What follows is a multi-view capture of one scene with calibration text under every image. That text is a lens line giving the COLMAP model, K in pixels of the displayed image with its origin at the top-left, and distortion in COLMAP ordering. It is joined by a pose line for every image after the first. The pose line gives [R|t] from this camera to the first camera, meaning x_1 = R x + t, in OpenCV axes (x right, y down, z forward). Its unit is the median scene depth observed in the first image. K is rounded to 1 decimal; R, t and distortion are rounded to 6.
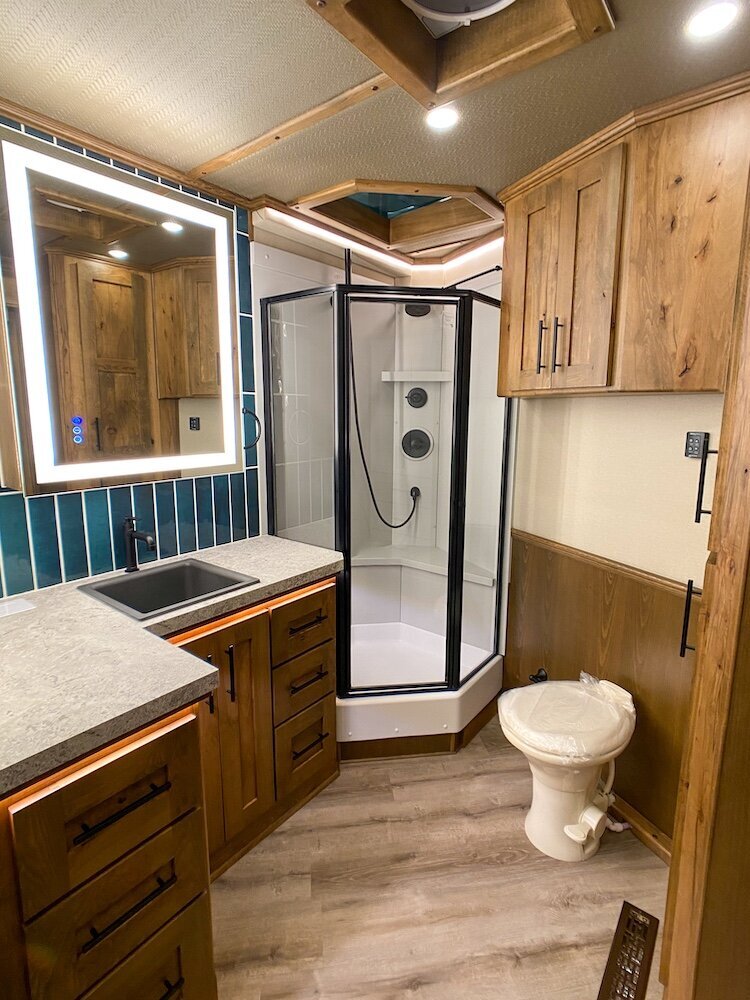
lens RADIAL K [[509.0, 0, 358.2], [0, 509.0, 492.4], [0, 0, 1]] dist [-0.046667, 0.023037]
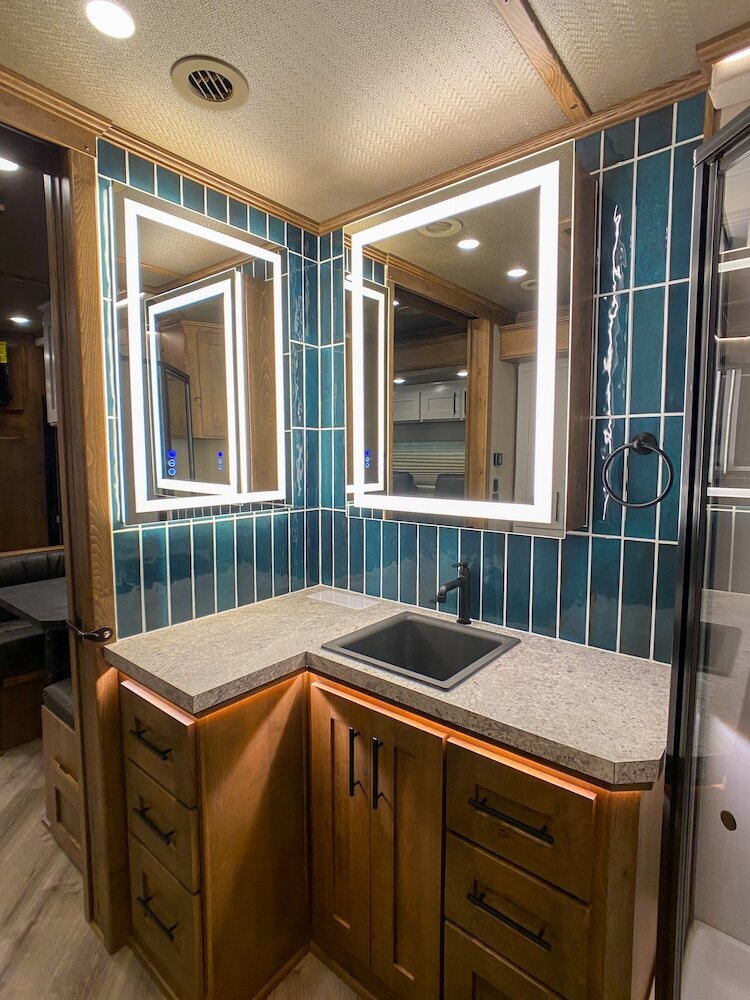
lens RADIAL K [[509.0, 0, 358.2], [0, 509.0, 492.4], [0, 0, 1]] dist [-0.046667, 0.023037]
pose [[-0.007809, 0.085575, -0.996301, 0.449721], [-0.160581, 0.983294, 0.085716, -0.123735], [0.986992, 0.160656, 0.006063, 0.813348]]
